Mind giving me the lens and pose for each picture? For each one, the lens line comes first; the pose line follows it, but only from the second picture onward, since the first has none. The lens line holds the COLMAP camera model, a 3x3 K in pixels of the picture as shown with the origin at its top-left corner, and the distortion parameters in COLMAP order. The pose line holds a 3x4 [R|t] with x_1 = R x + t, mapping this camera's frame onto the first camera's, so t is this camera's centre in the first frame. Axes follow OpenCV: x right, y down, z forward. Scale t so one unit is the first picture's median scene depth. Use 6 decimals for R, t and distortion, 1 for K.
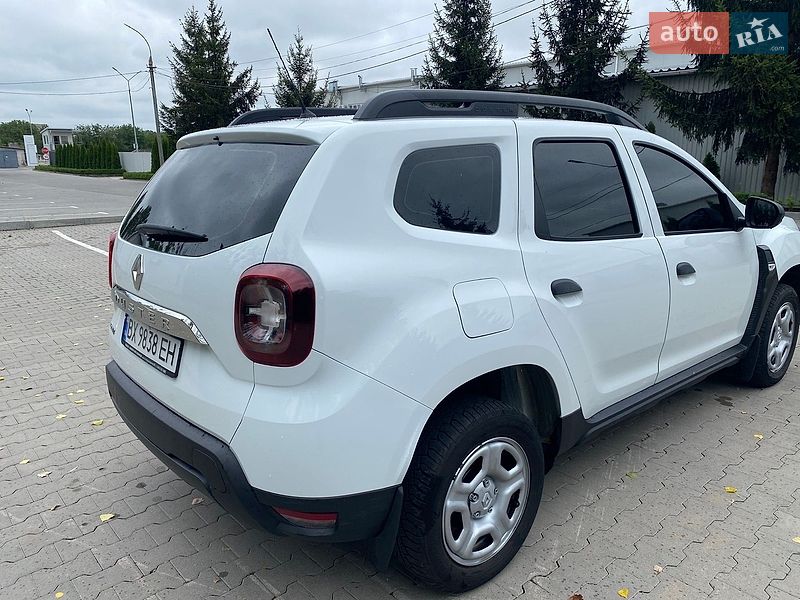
lens RADIAL K [[609.9, 0, 402.2], [0, 609.9, 299.7], [0, 0, 1]] dist [0.019298, -0.012330]
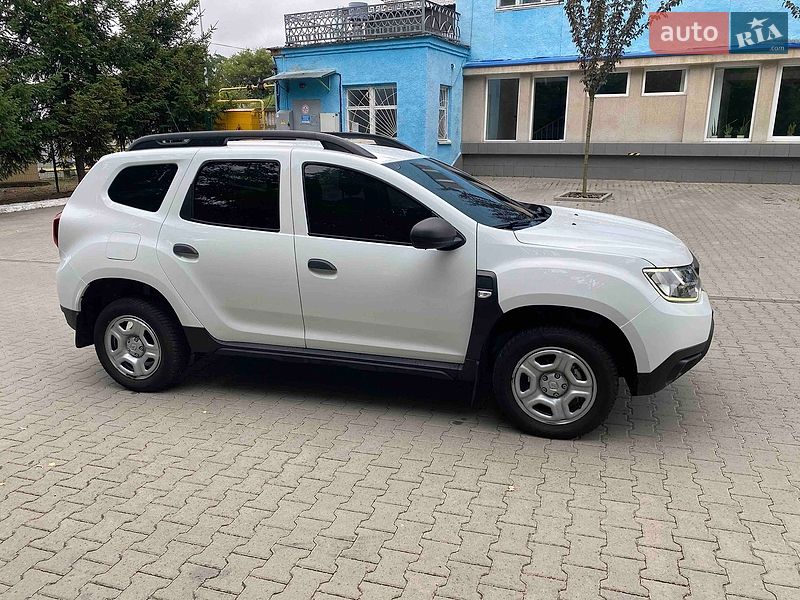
lens RADIAL K [[609.9, 0, 402.2], [0, 609.9, 299.7], [0, 0, 1]] dist [0.019298, -0.012330]
pose [[0.536703, 0.222209, -0.813986, 1.901506], [-0.187033, 0.972031, 0.142034, -0.225651], [0.822781, 0.076012, 0.563253, 0.524462]]
